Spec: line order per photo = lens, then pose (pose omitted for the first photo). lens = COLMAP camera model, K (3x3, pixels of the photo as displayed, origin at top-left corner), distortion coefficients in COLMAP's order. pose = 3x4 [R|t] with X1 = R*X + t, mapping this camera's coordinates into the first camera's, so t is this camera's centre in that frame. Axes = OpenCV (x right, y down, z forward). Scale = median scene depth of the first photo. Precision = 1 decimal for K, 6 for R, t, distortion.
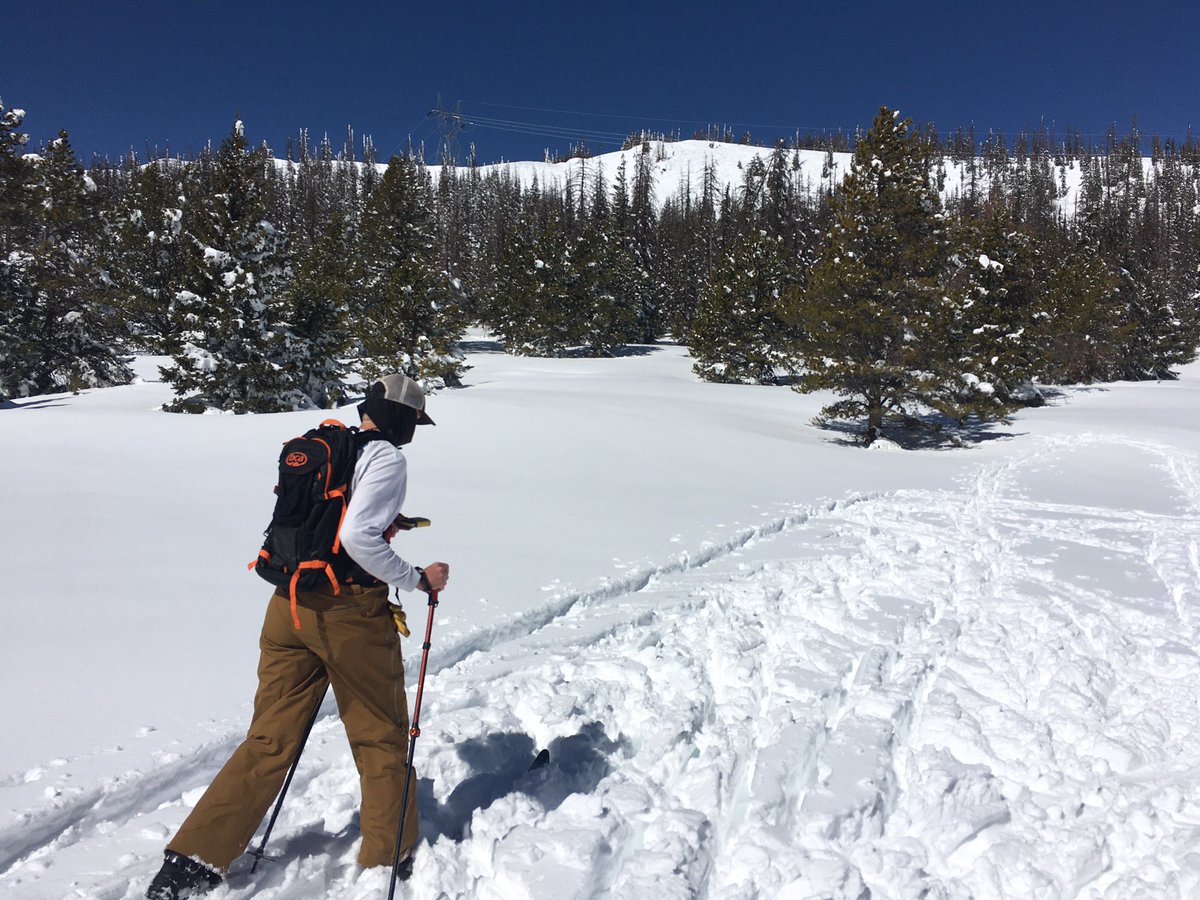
lens RADIAL K [[1023.2, 0, 598.4], [0, 1023.2, 450.1], [0, 0, 1]] dist [0.088167, -0.124400]
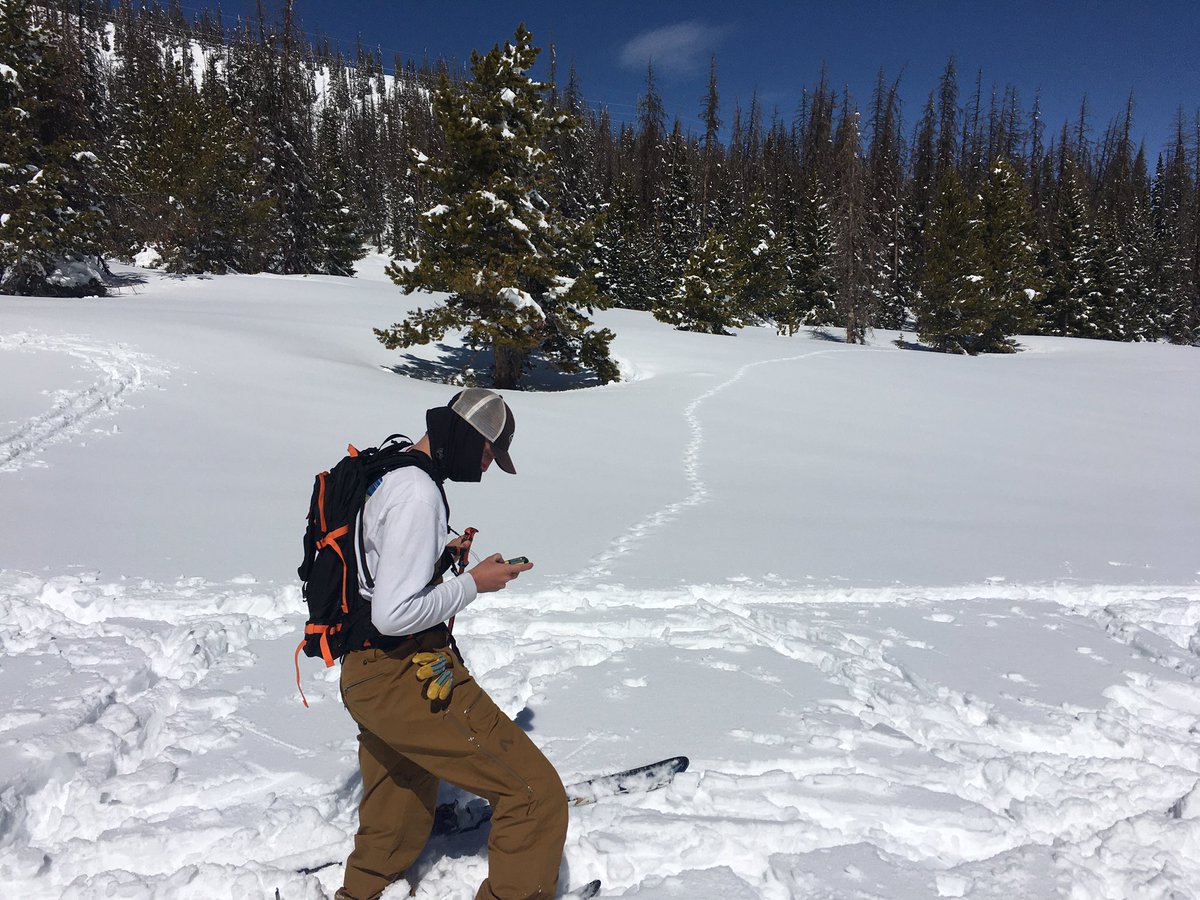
lens RADIAL K [[1023.2, 0, 598.4], [0, 1023.2, 449.0], [0, 0, 1]] dist [0.088167, -0.124400]
pose [[0.789381, -0.067169, 0.610217, 0.190503], [0.015111, 0.995821, 0.090065, -0.000099], [-0.613717, -0.061875, 0.787098, 0.193130]]
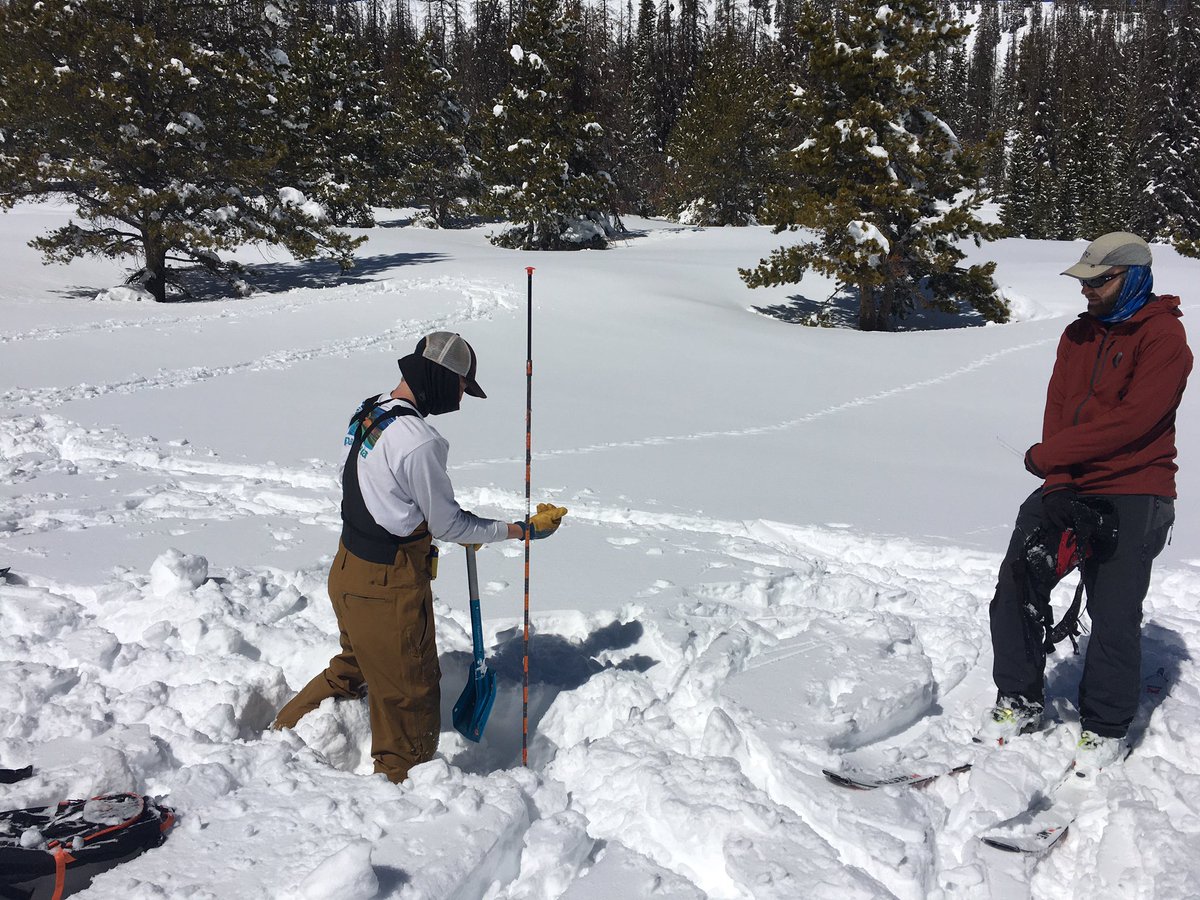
lens RADIAL K [[1023.2, 0, 596.6], [0, 1023.2, 449.9], [0, 0, 1]] dist [0.088167, -0.124400]
pose [[0.998390, -0.016314, 0.054323, 0.272141], [0.009318, 0.991908, 0.126618, 0.006087], [-0.055949, -0.125908, 0.990463, 0.158963]]
